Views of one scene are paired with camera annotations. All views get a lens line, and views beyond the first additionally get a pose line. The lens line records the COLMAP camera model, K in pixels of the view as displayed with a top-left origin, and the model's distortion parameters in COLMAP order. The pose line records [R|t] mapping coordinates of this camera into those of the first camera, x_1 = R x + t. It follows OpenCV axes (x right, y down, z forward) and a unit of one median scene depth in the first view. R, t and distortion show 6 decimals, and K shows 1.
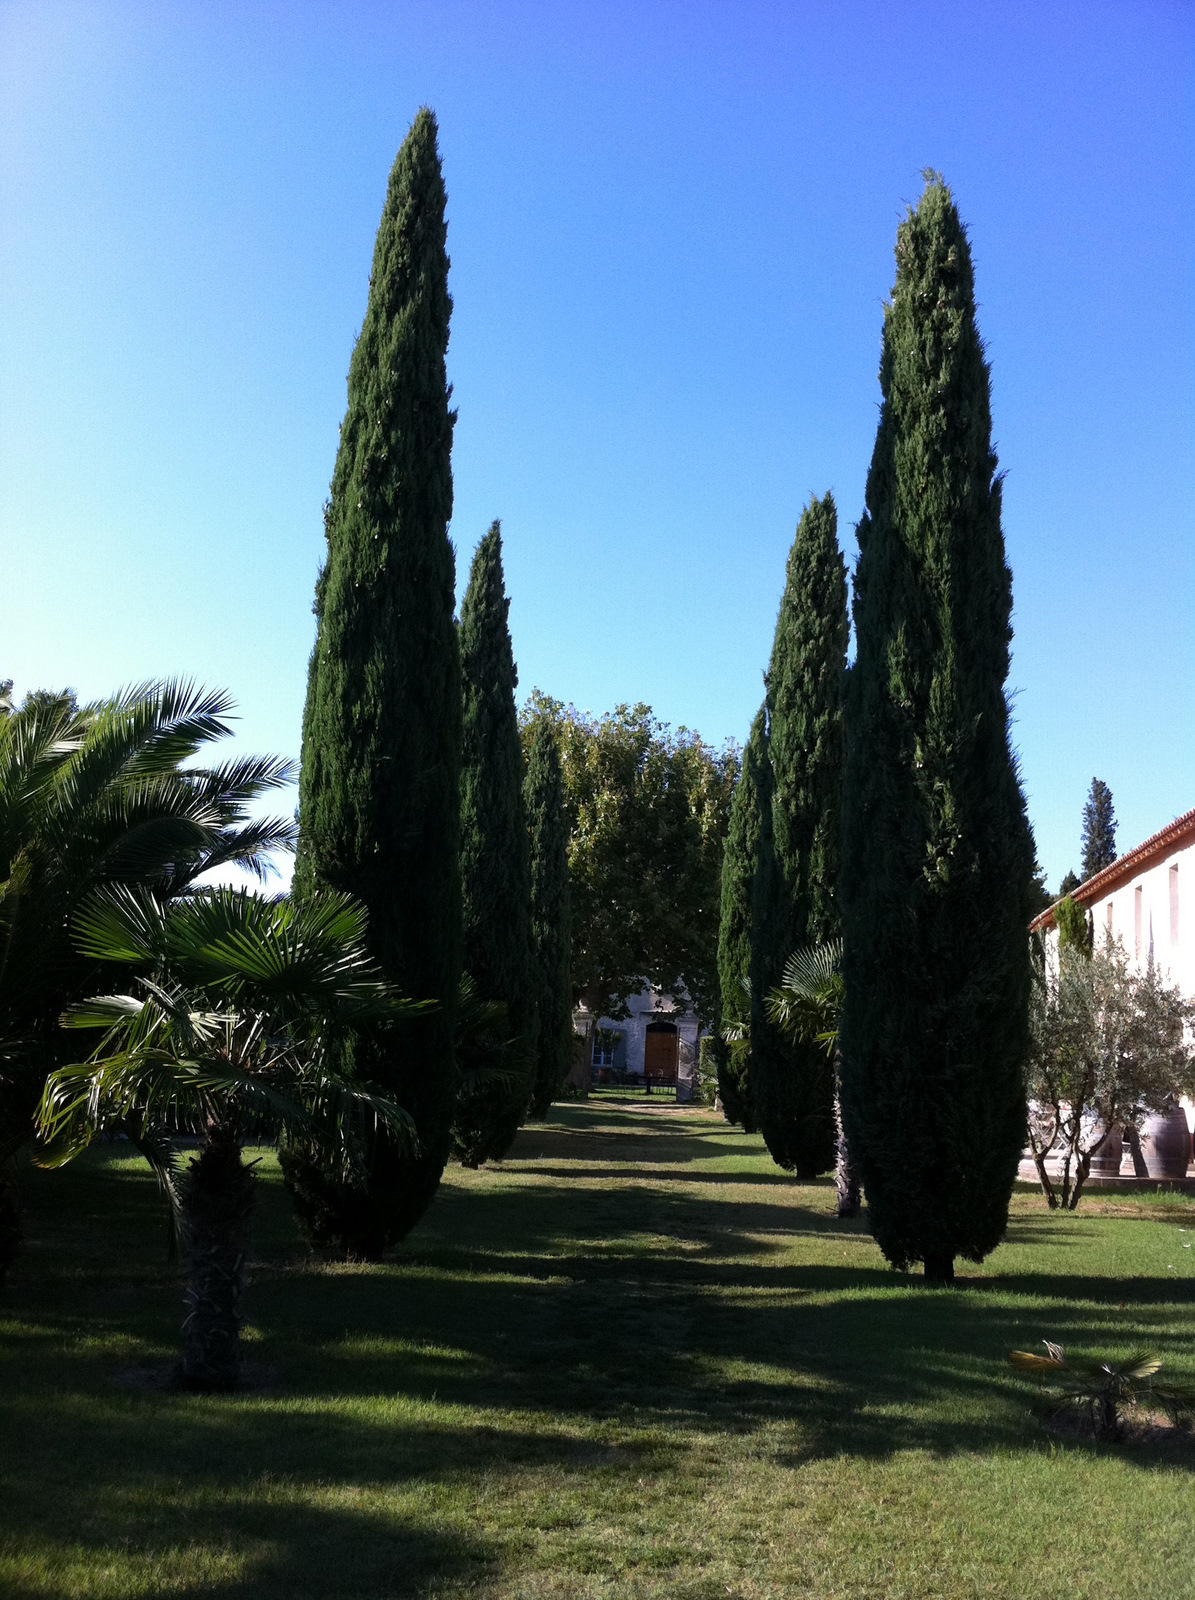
lens RADIAL K [[1370.1, 0, 598.7], [0, 1370.1, 801.0], [0, 0, 1]] dist [-0.002980, -0.000209]
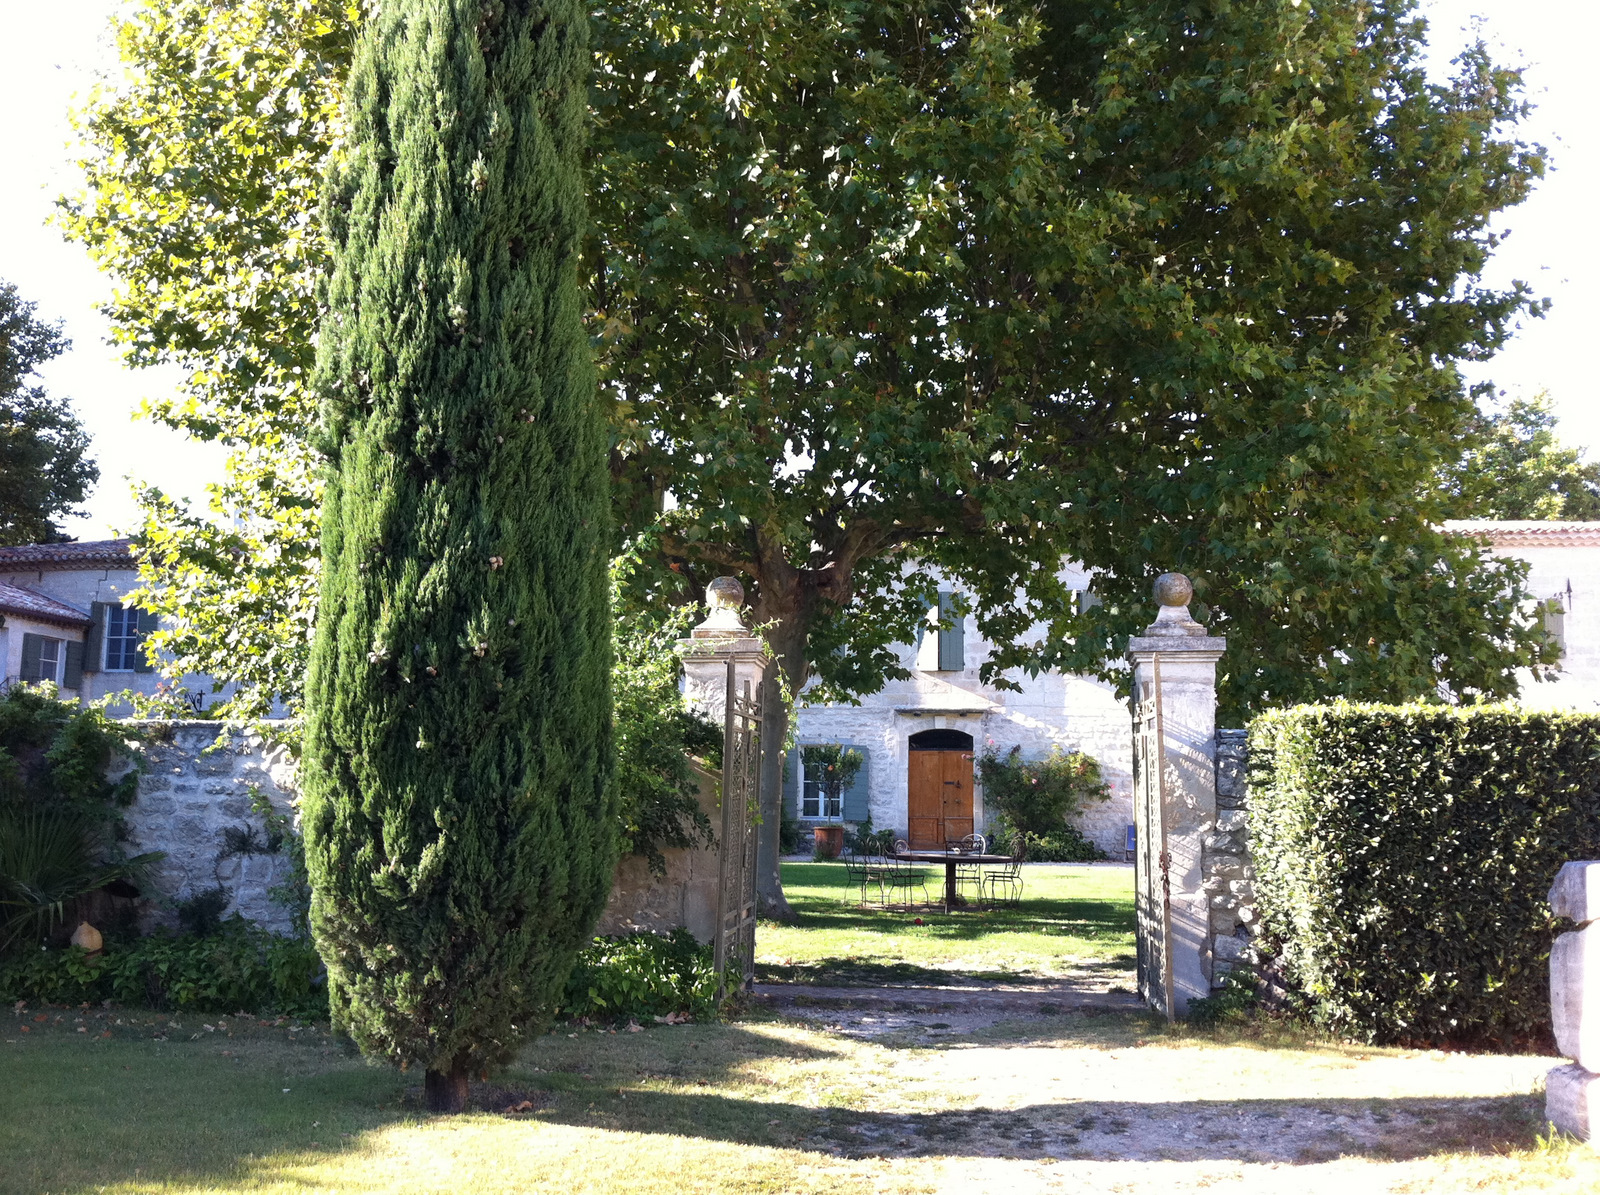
lens RADIAL K [[1370.1, 0, 799.0], [0, 1370.1, 597.2], [0, 0, 1]] dist [-0.002980, -0.000209]
pose [[0.999286, -0.034883, -0.014528, 0.004312], [0.035447, 0.998548, 0.040554, 0.097125], [0.013093, -0.041040, 0.999072, 0.532735]]
